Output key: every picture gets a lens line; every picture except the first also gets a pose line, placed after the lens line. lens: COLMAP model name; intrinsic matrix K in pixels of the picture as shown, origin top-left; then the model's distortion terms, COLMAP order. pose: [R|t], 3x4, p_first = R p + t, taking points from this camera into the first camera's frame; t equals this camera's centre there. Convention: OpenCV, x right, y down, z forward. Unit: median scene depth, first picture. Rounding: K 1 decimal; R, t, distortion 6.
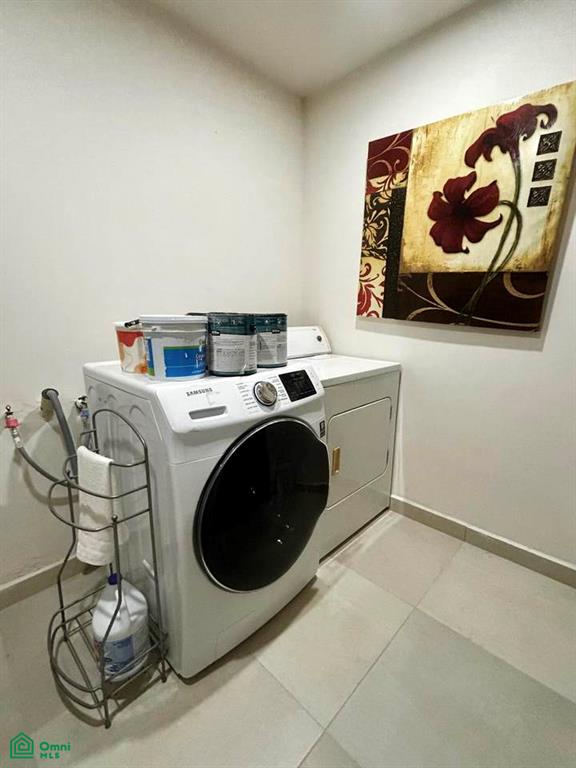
lens RADIAL K [[353.7, 0, 286.2], [0, 353.7, 383.8], [0, 0, 1]] dist [-0.004377, 0.003096]
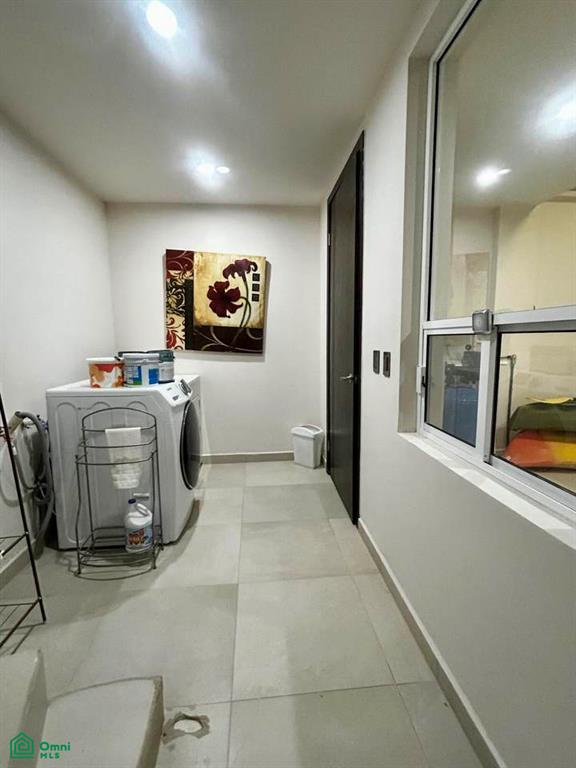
lens RADIAL K [[353.7, 0, 288.1], [0, 353.7, 383.1], [0, 0, 1]] dist [-0.004377, 0.003096]
pose [[0.649811, -0.105656, 0.752717, -0.827003], [0.162861, 0.986647, -0.002104, 0.065151], [-0.742443, 0.123955, 0.658341, -0.547129]]
